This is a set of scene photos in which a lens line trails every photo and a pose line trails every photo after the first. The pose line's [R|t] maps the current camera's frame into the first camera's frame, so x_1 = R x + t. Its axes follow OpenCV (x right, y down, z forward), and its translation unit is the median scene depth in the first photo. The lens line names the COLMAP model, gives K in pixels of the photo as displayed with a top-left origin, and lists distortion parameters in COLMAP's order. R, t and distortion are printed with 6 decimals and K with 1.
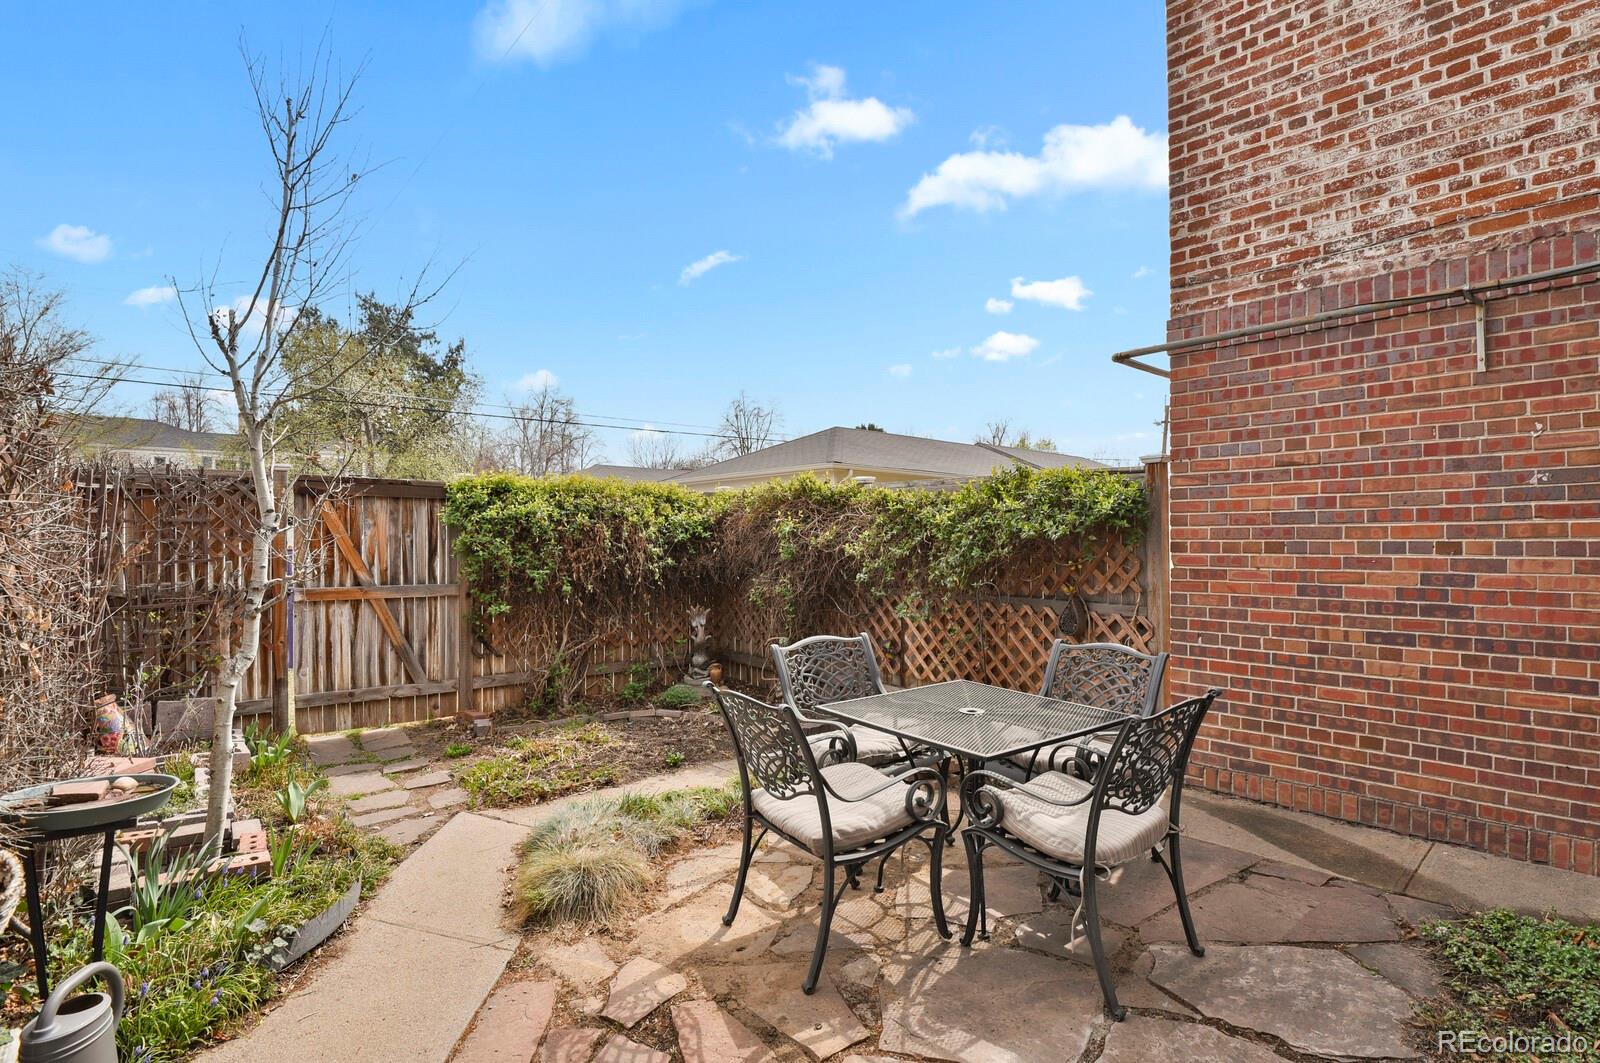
lens RADIAL K [[812.3, 0, 800.0], [0, 812.3, 531.5], [0, 0, 1]] dist [-0.029058, -0.000238]
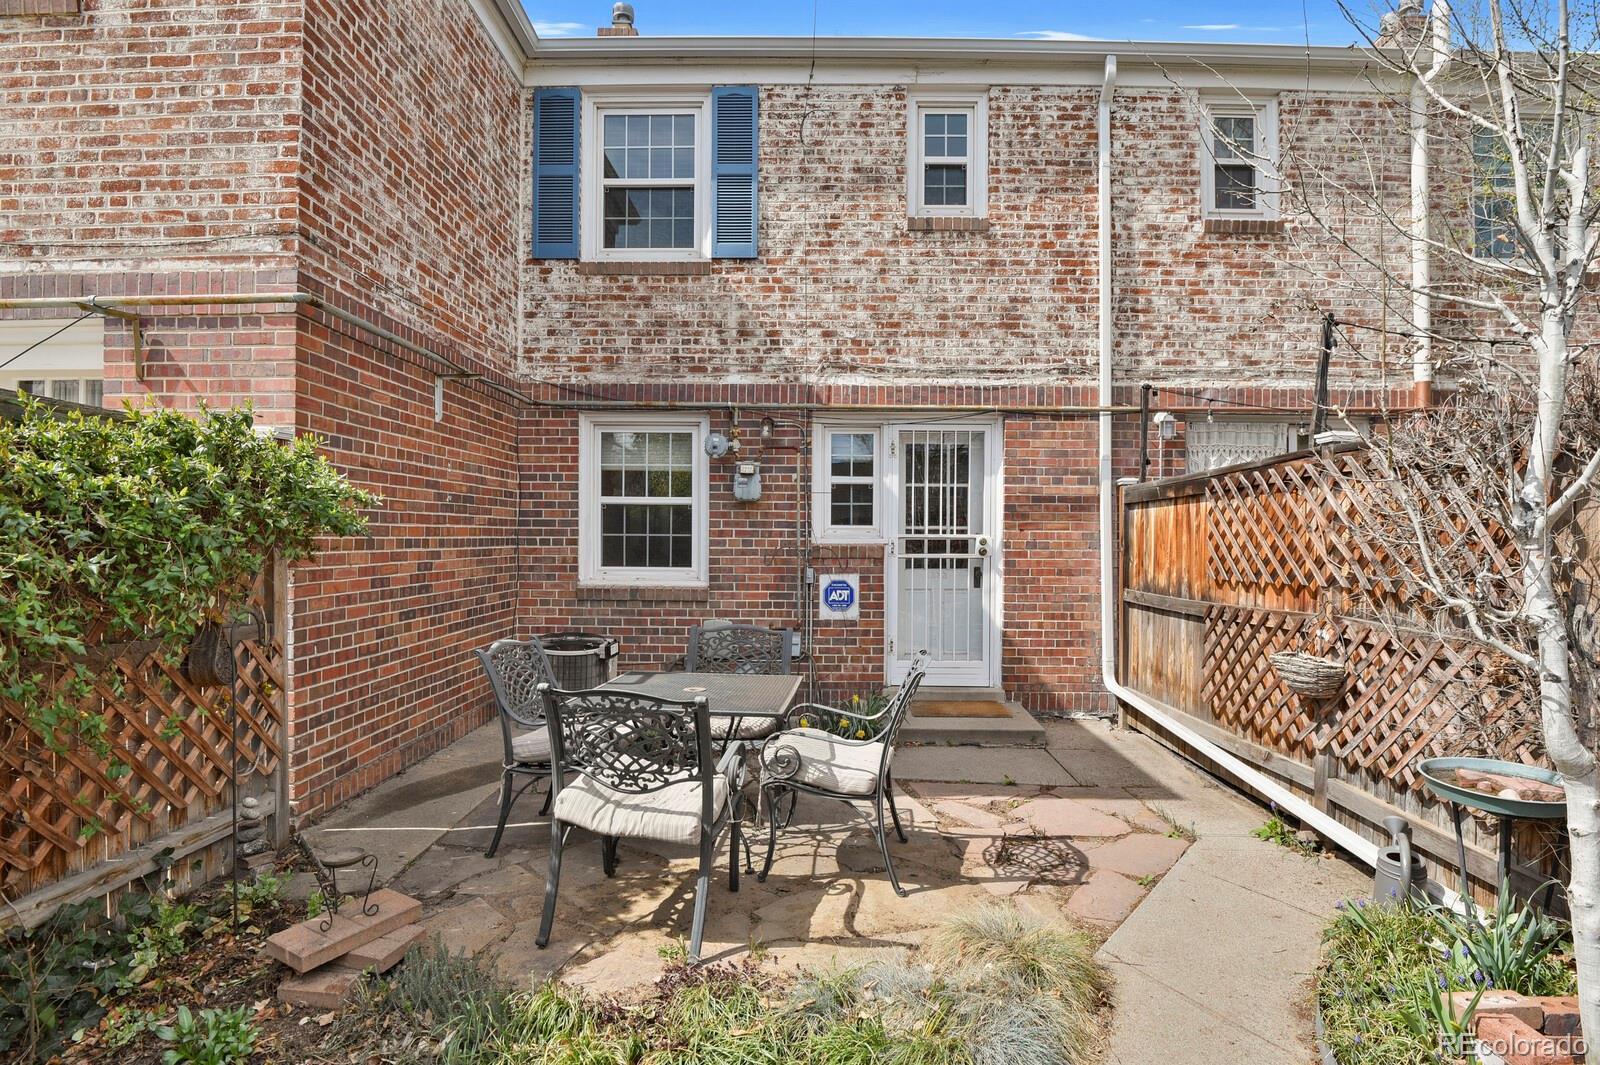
lens RADIAL K [[777.2, 0, 800.0], [0, 777.2, 532.5], [0, 0, 1]] dist [-0.026726, -0.000687]
pose [[-0.749670, 0.001259, 0.661811, -0.461919], [-0.011521, 0.999822, -0.014952, 0.012037], [-0.661712, -0.018834, -0.749522, 1.285029]]
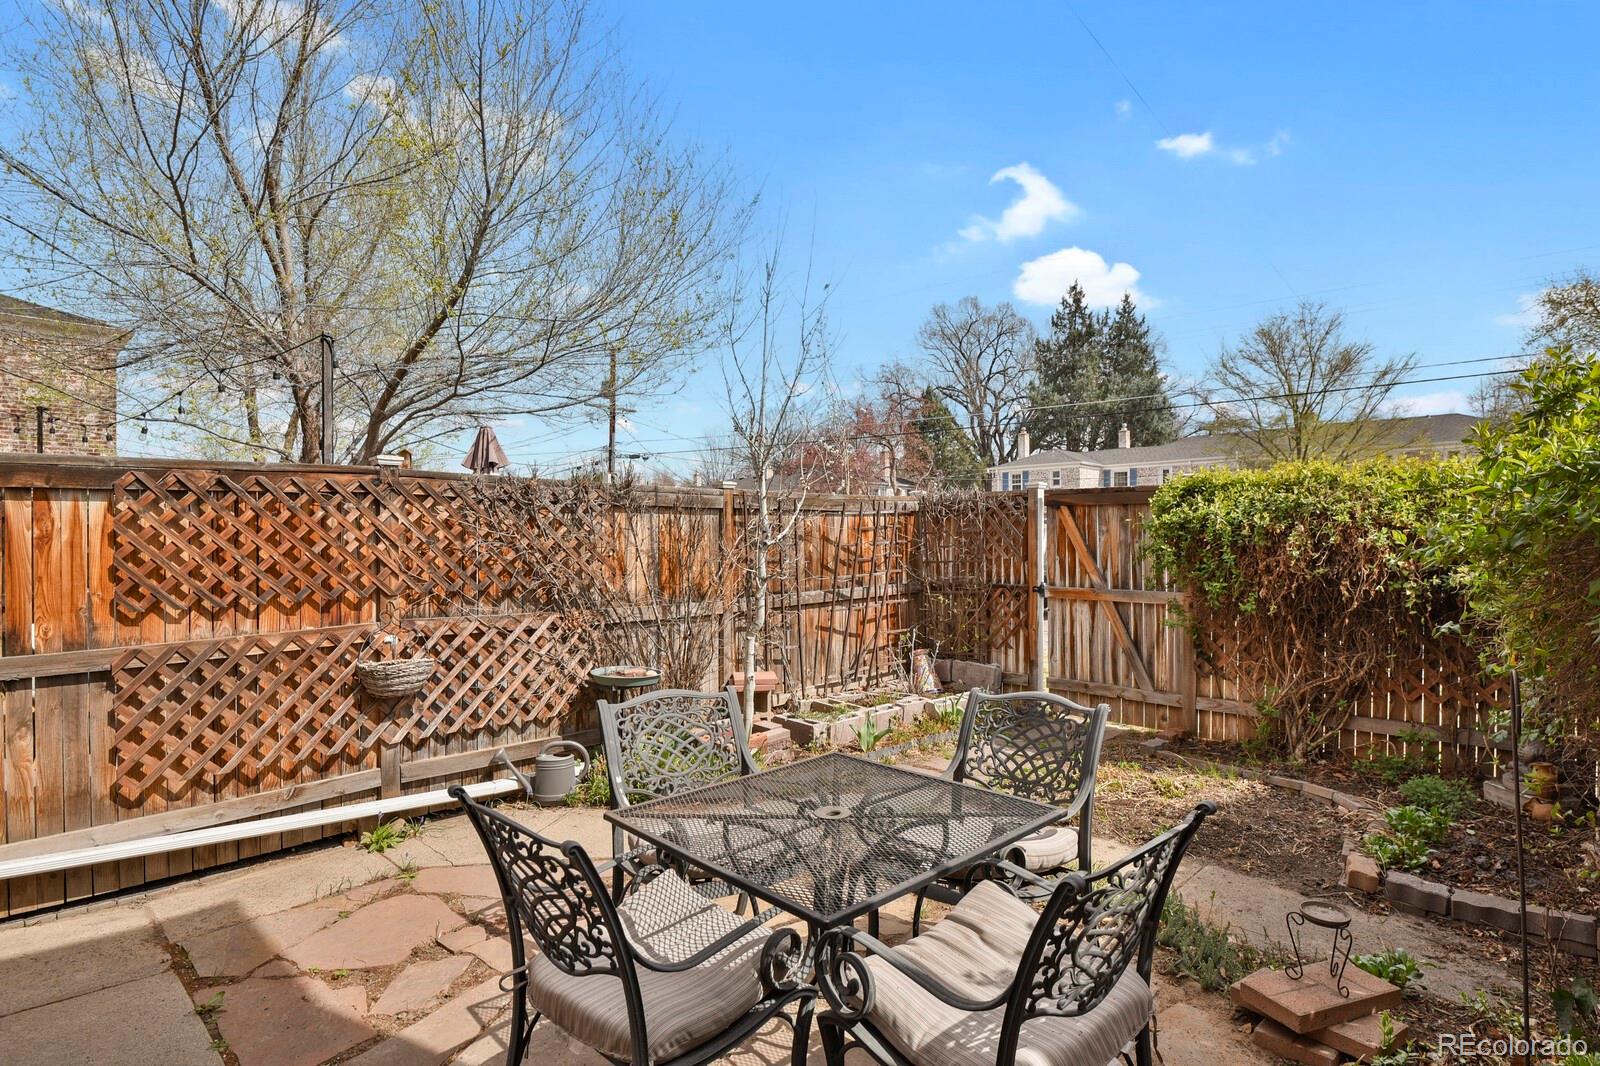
lens RADIAL K [[777.2, 0, 800.0], [0, 777.2, 533.0], [0, 0, 1]] dist [-0.026726, -0.000687]
pose [[0.087762, -0.004222, -0.996133, 0.624570], [0.018366, 0.999828, -0.002620, -0.014724], [0.995972, -0.018065, 0.087824, 0.706389]]
